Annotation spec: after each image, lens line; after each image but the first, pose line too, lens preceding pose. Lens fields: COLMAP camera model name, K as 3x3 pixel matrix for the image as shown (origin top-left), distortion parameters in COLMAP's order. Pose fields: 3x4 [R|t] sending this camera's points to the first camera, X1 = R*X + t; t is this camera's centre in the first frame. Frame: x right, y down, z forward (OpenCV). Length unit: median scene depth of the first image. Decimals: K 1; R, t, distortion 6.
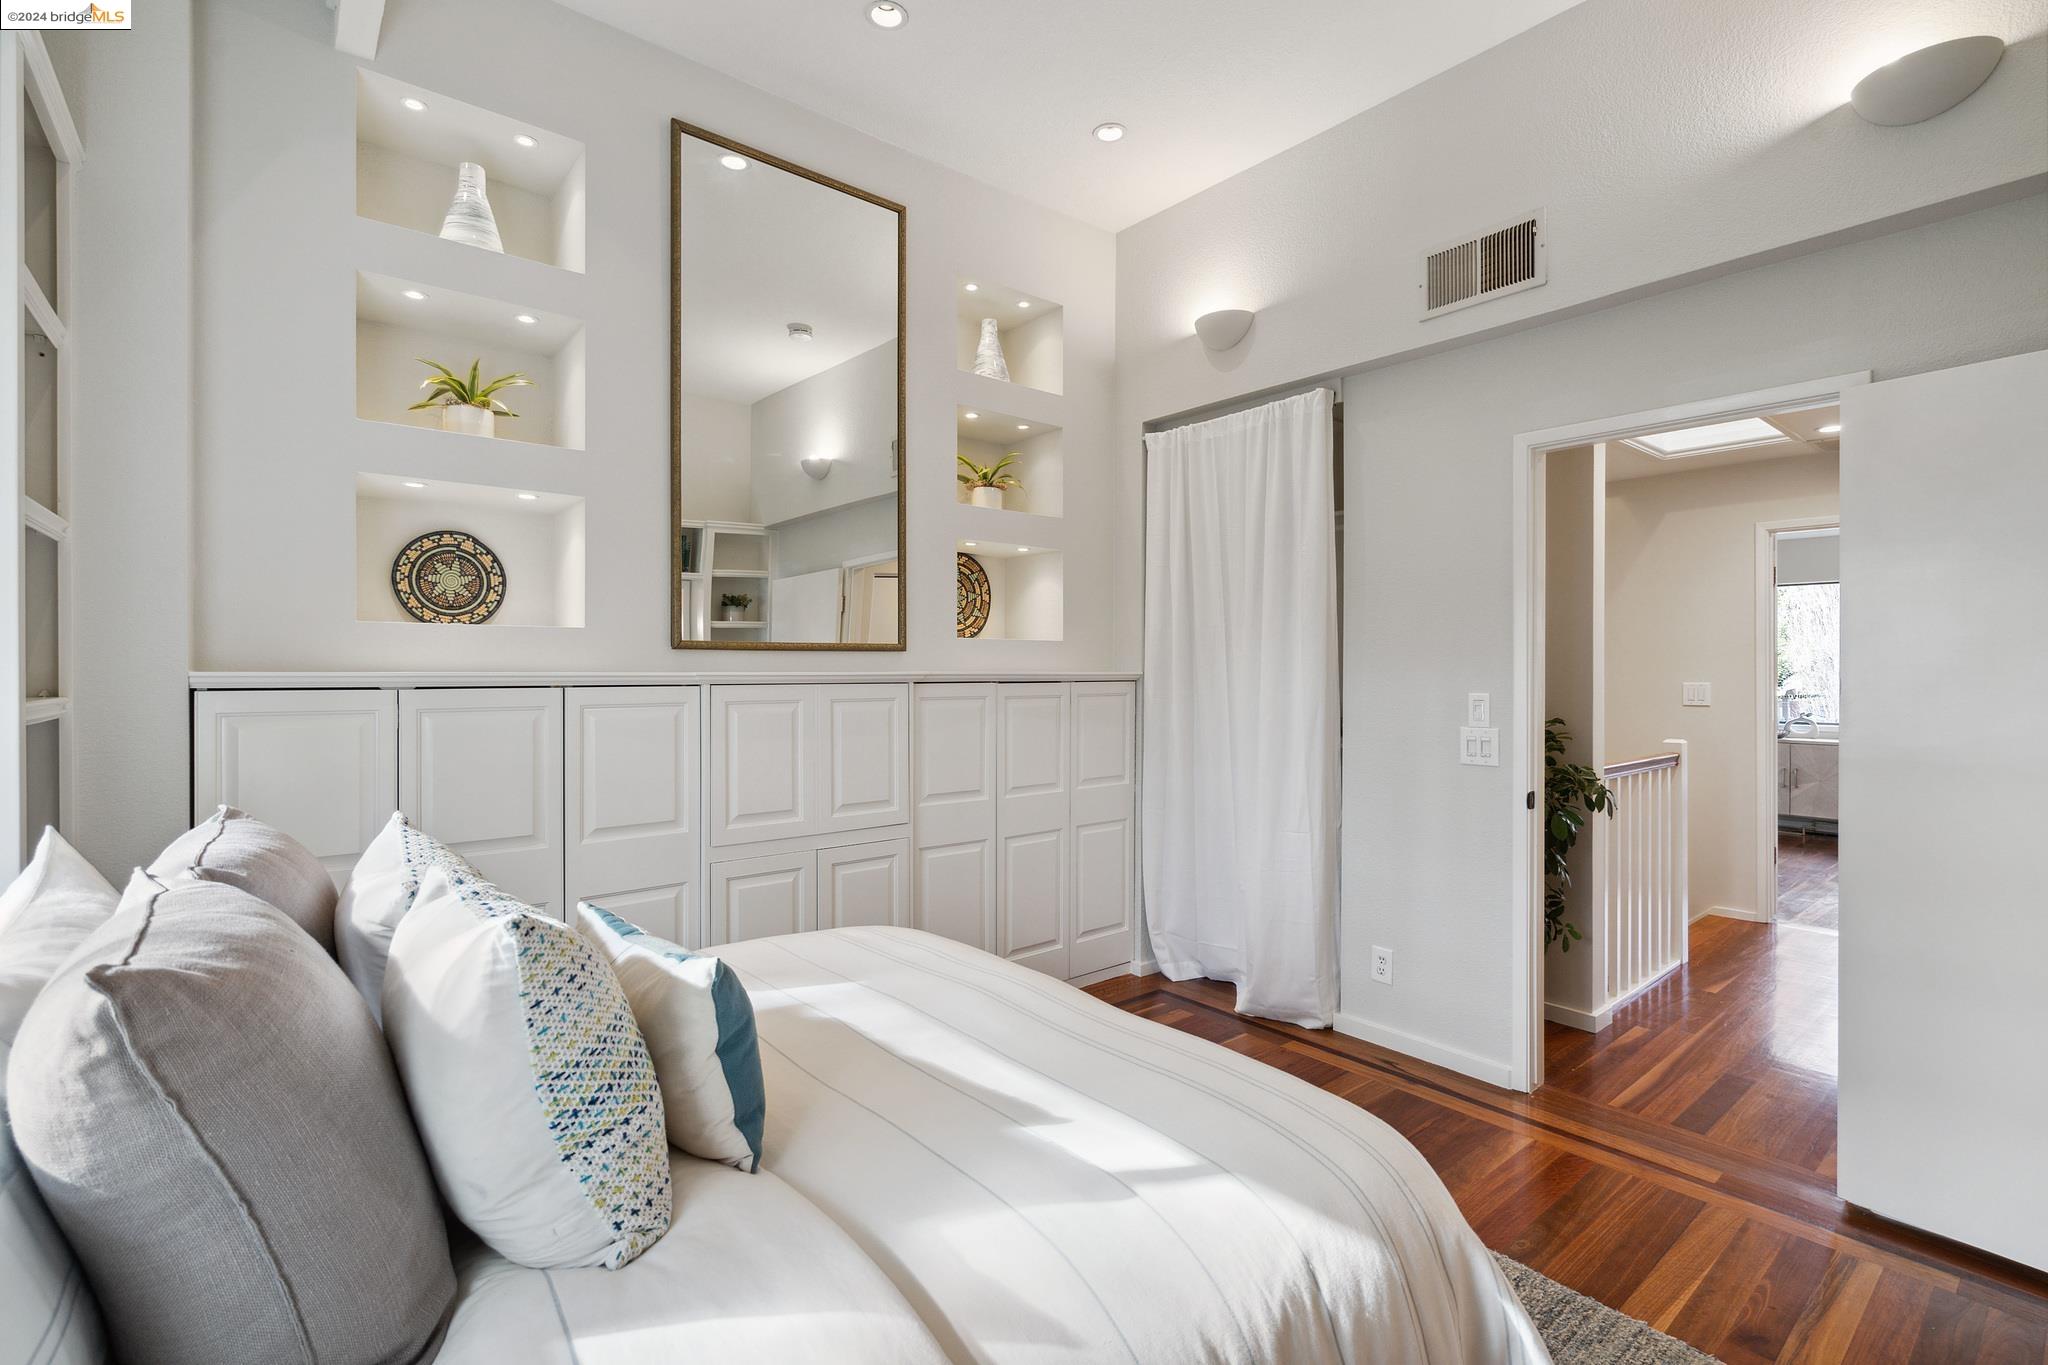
lens RADIAL K [[928.9, 0, 1024.3], [0, 928.9, 675.2], [0, 0, 1]] dist [-0.009834, 0.002117]
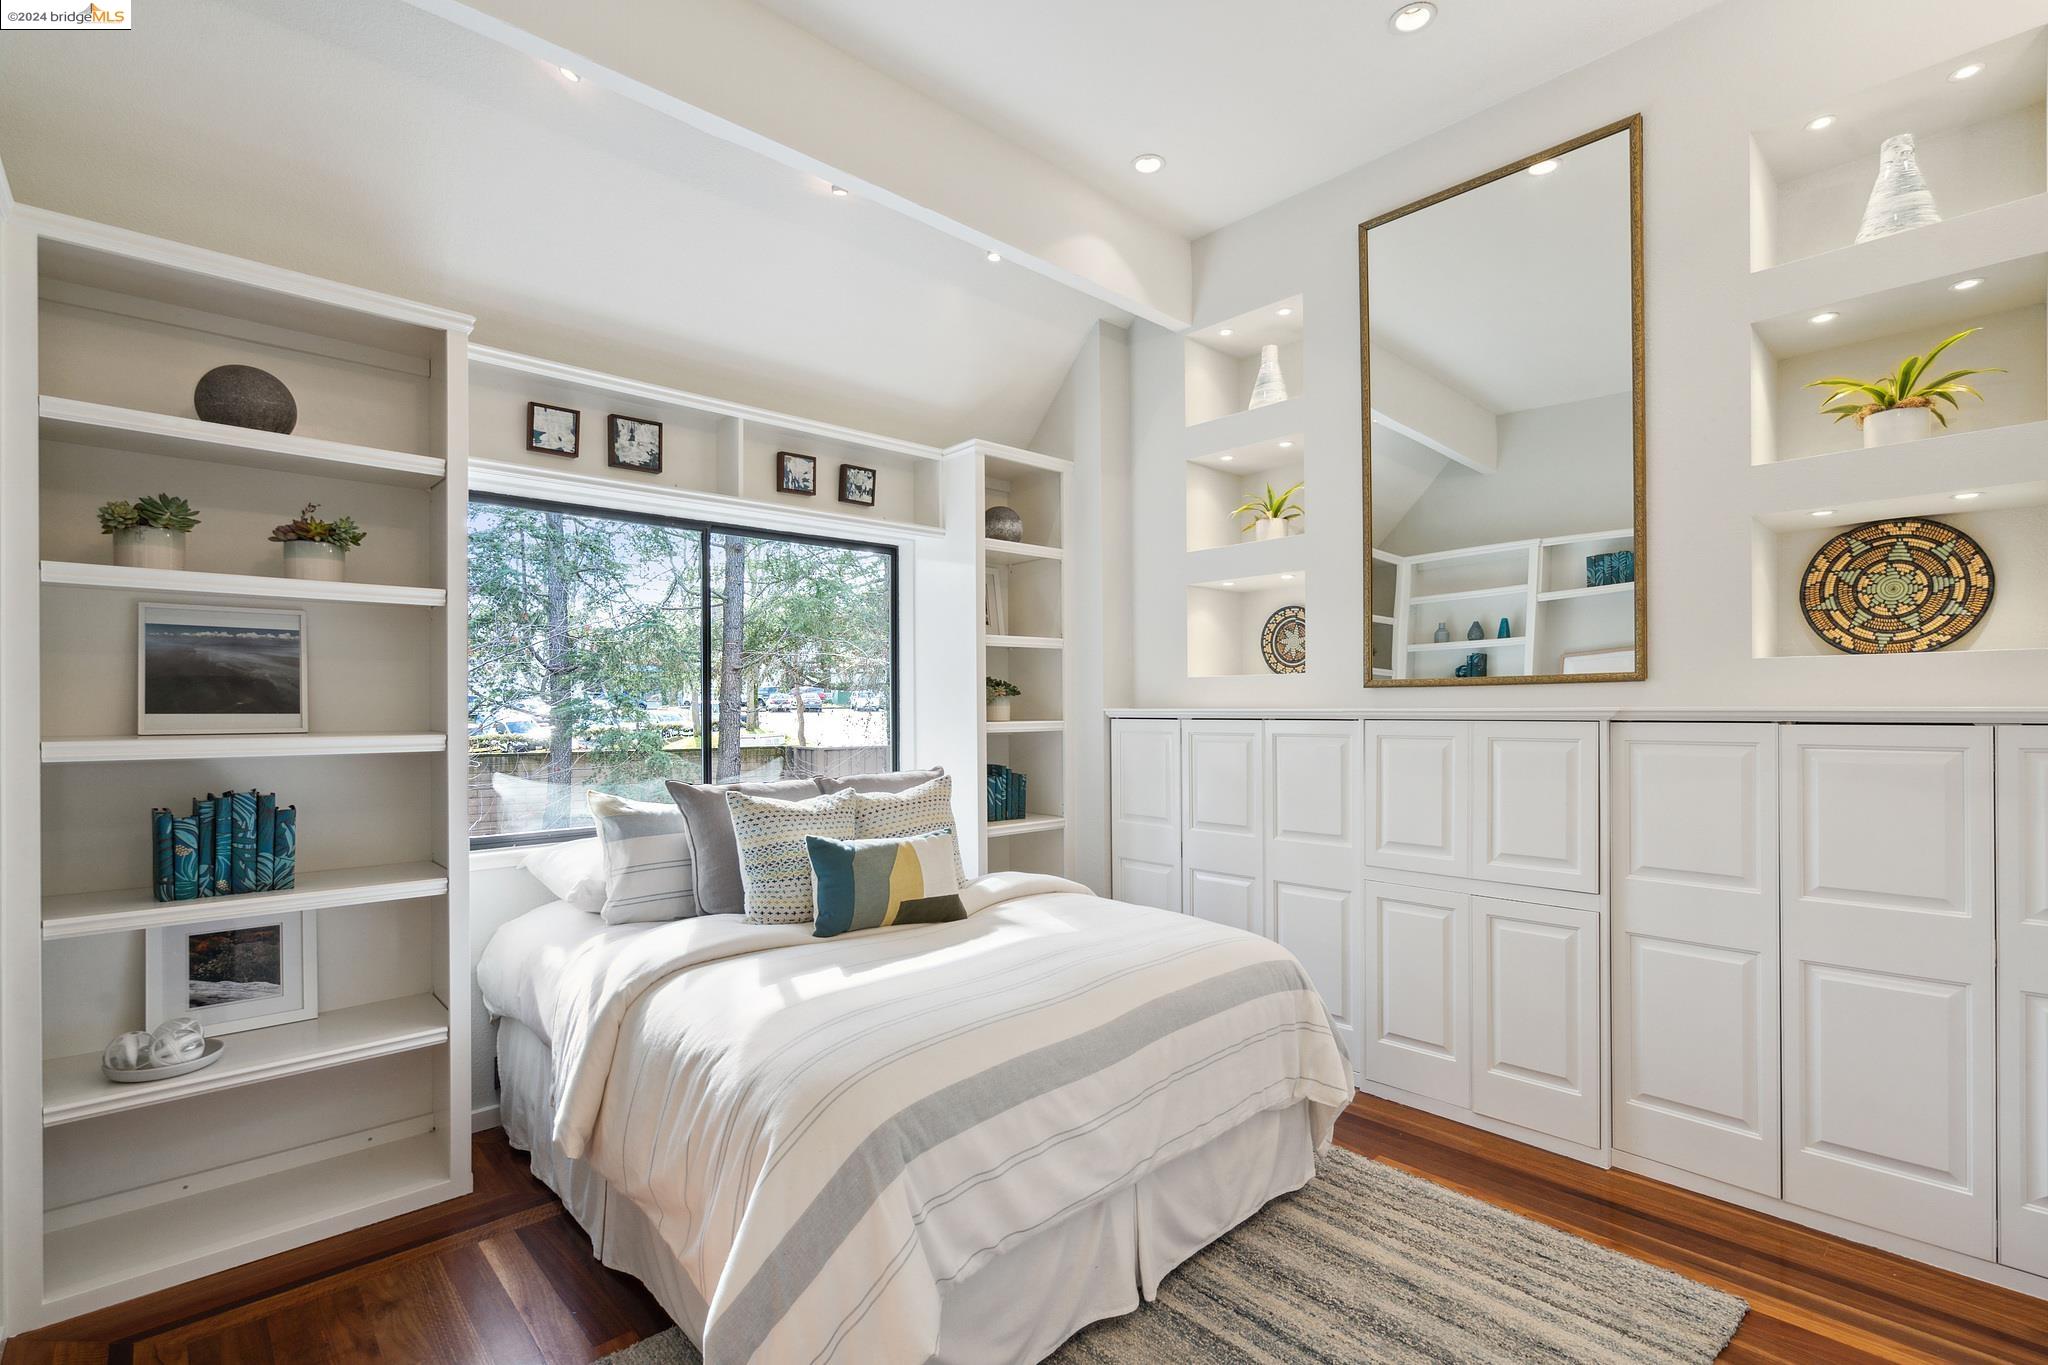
lens RADIAL K [[928.9, 0, 1028.3], [0, 928.9, 714.5], [0, 0, 1]] dist [-0.009834, 0.002117]
pose [[0.055424, 0.007614, -0.998434, 0.637179], [0.000214, 0.999971, 0.007637, -0.003805], [0.998463, -0.000637, 0.055420, 0.450421]]
